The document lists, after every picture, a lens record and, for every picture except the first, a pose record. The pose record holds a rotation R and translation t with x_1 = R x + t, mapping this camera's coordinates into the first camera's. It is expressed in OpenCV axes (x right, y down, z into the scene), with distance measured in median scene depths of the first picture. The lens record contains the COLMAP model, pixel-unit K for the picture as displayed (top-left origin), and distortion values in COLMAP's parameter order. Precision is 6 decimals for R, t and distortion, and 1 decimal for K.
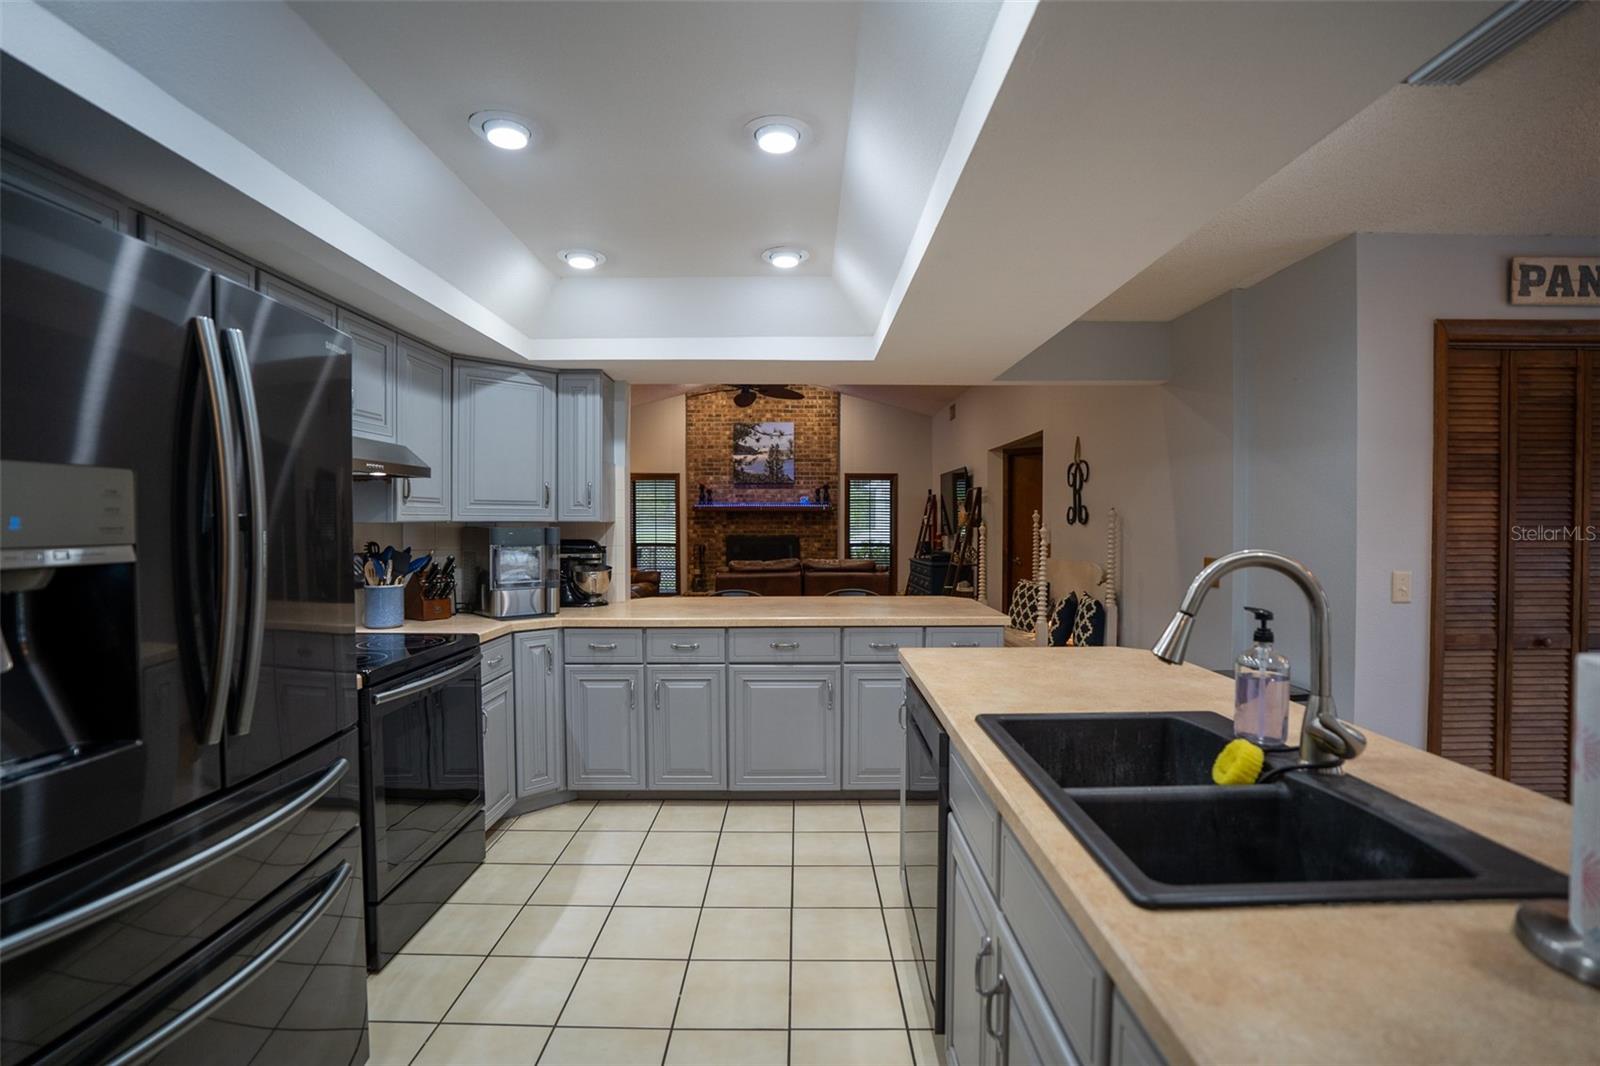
lens RADIAL K [[741.7, 0, 802.8], [0, 741.7, 539.4], [0, 0, 1]] dist [-0.075722, 0.027411]
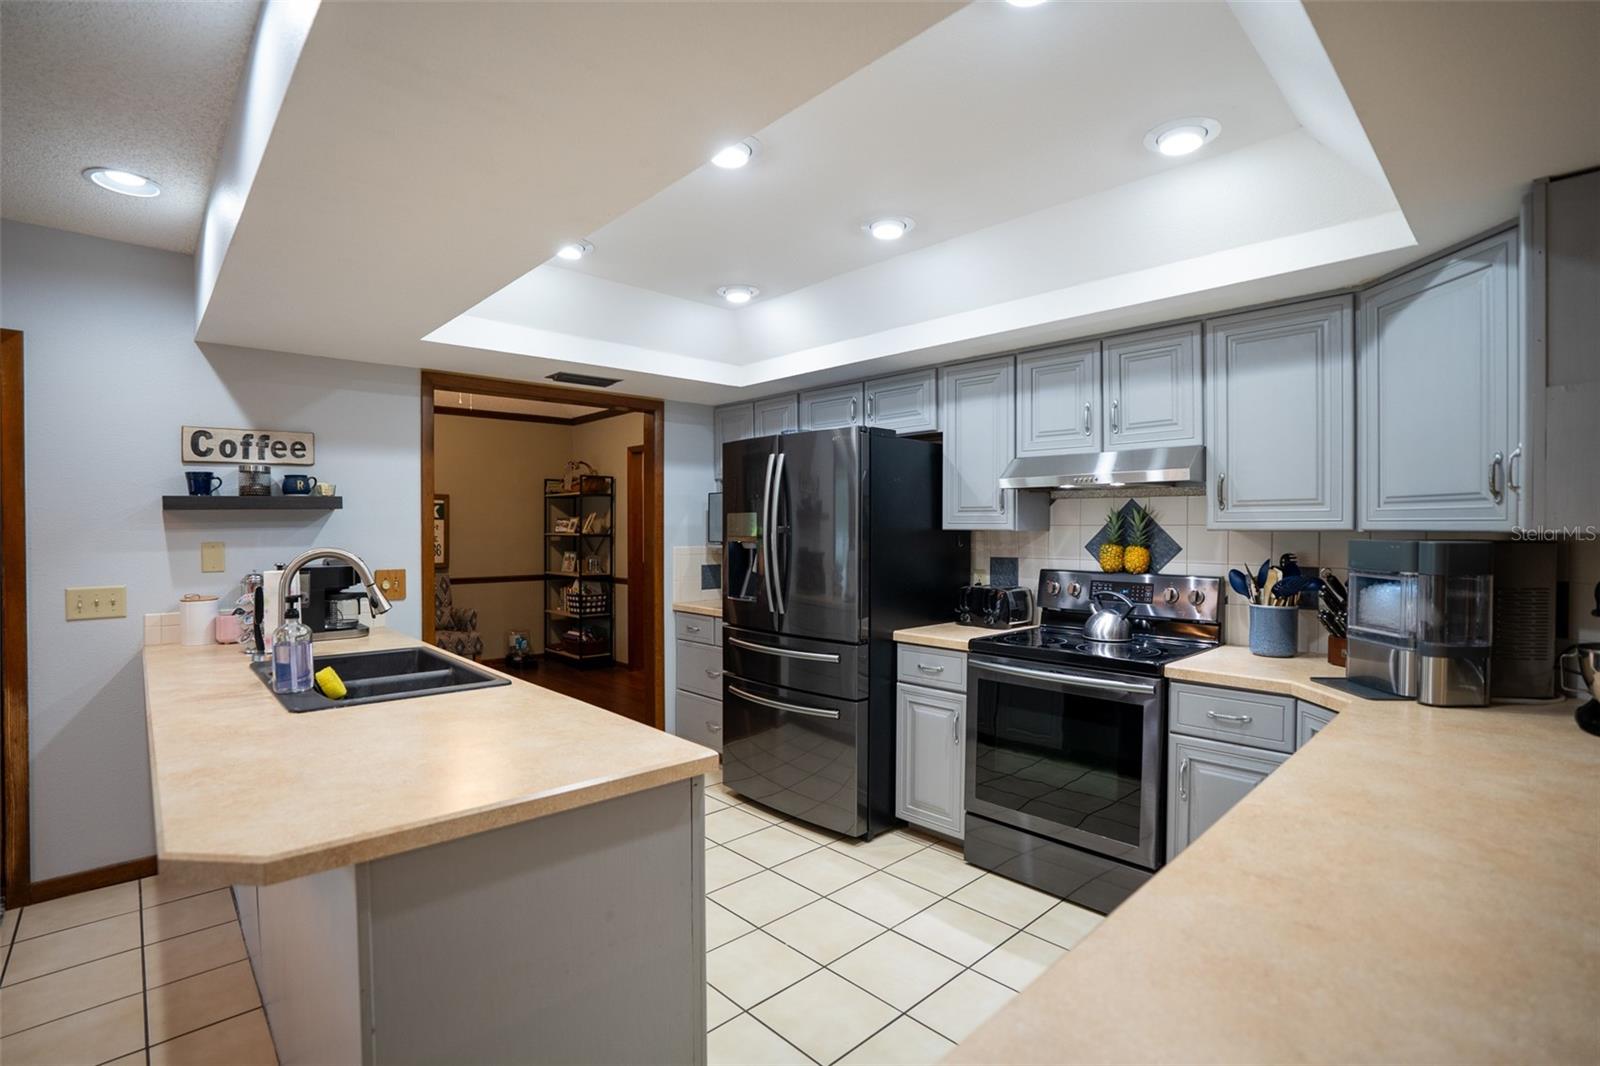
lens RADIAL K [[741.7, 0, 802.8], [0, 741.7, 539.4], [0, 0, 1]] dist [-0.075722, 0.027411]
pose [[-0.731445, 0.012655, -0.681783, 0.108083], [-0.014550, 0.999311, 0.034158, -0.009201], [0.681745, 0.034905, -0.730757, 0.338561]]
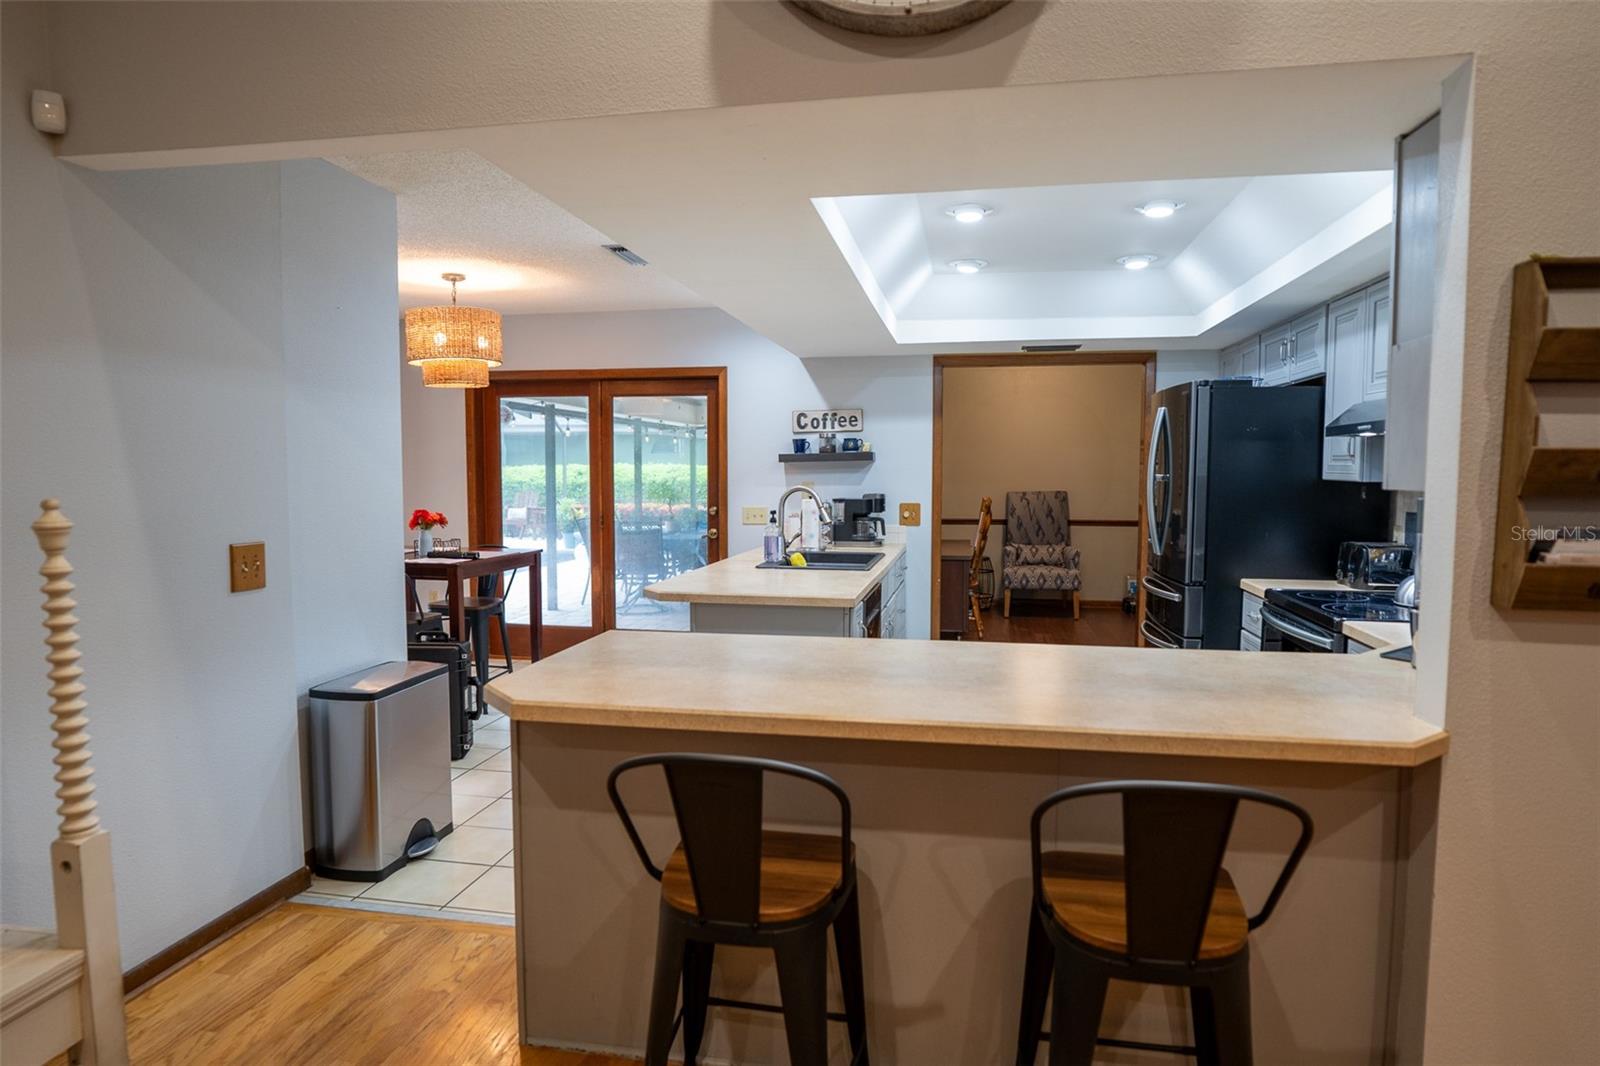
lens RADIAL K [[920.8, 0, 800.0], [0, 920.8, 533.0], [0, 0, 1]] dist [-0.044471, 0.000980]
pose [[-0.982117, -0.013116, 0.187817, -0.009794], [0.004582, 0.995610, 0.093487, -0.016885], [-0.188218, 0.092675, -0.977745, 0.537154]]
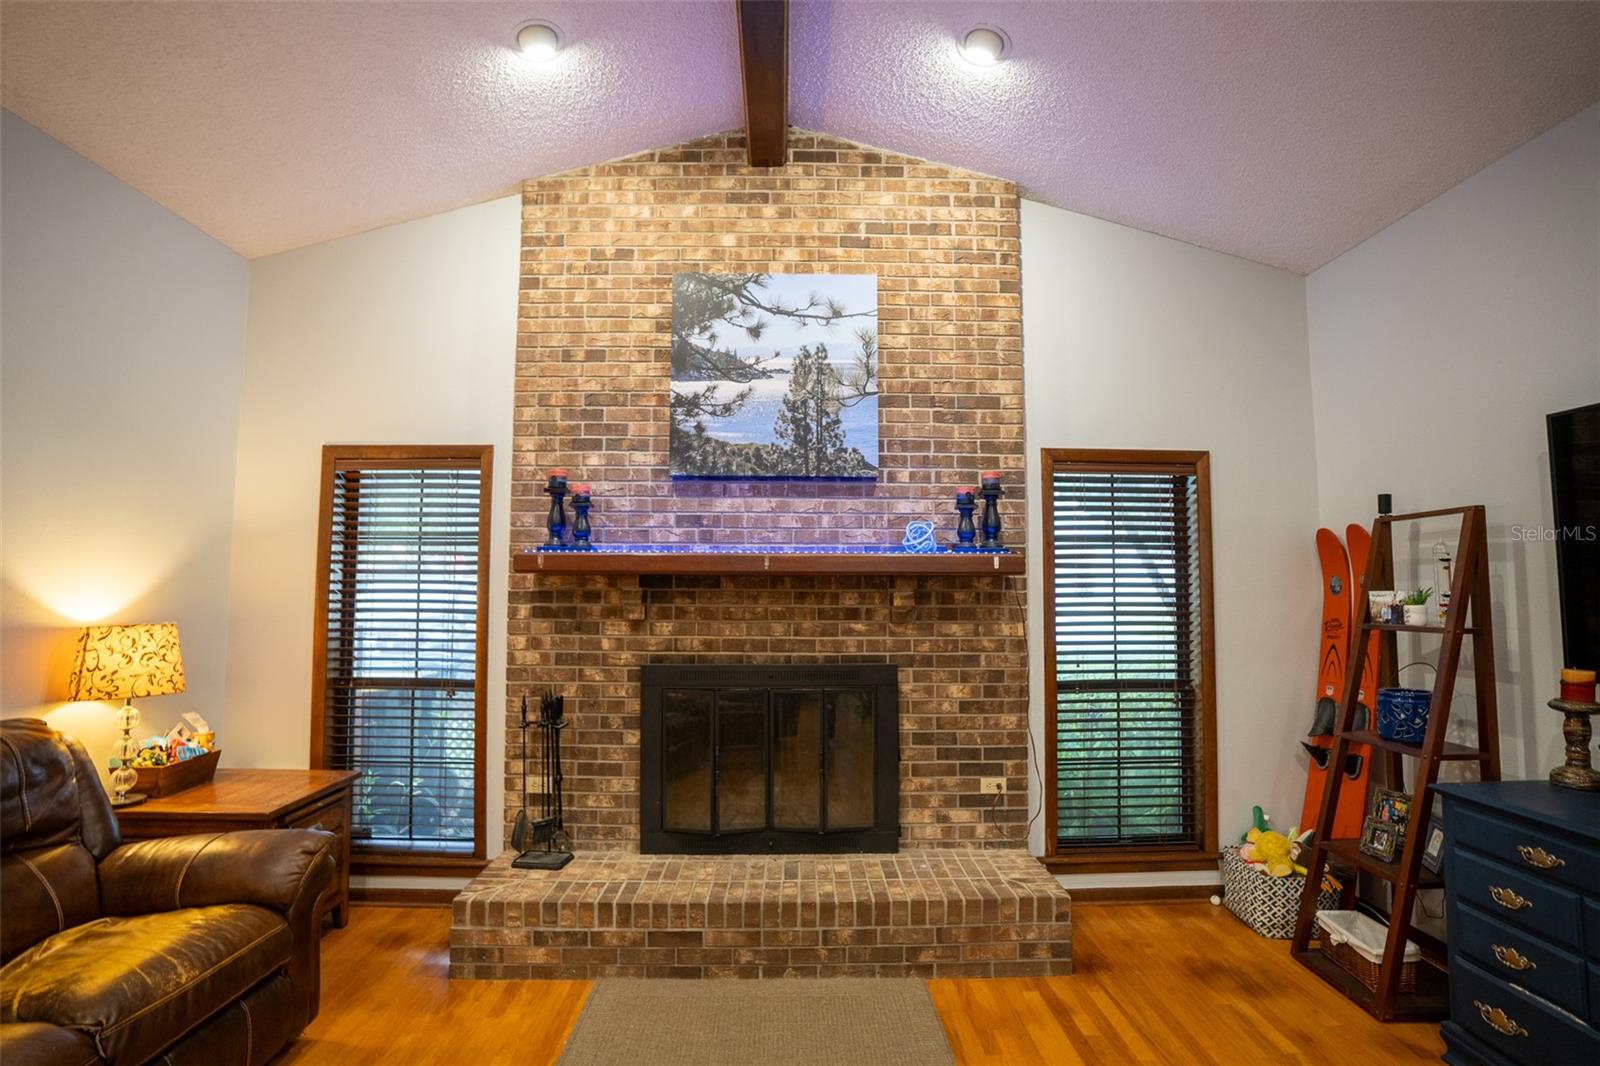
lens RADIAL K [[741.7, 0, 802.8], [0, 741.7, 539.4], [0, 0, 1]] dist [-0.075722, 0.027411]
pose [[0.999848, 0.003523, 0.017100, -0.046503], [-0.002004, 0.996117, -0.088021, -0.026147], [-0.017343, 0.087974, 0.995972, 0.714923]]
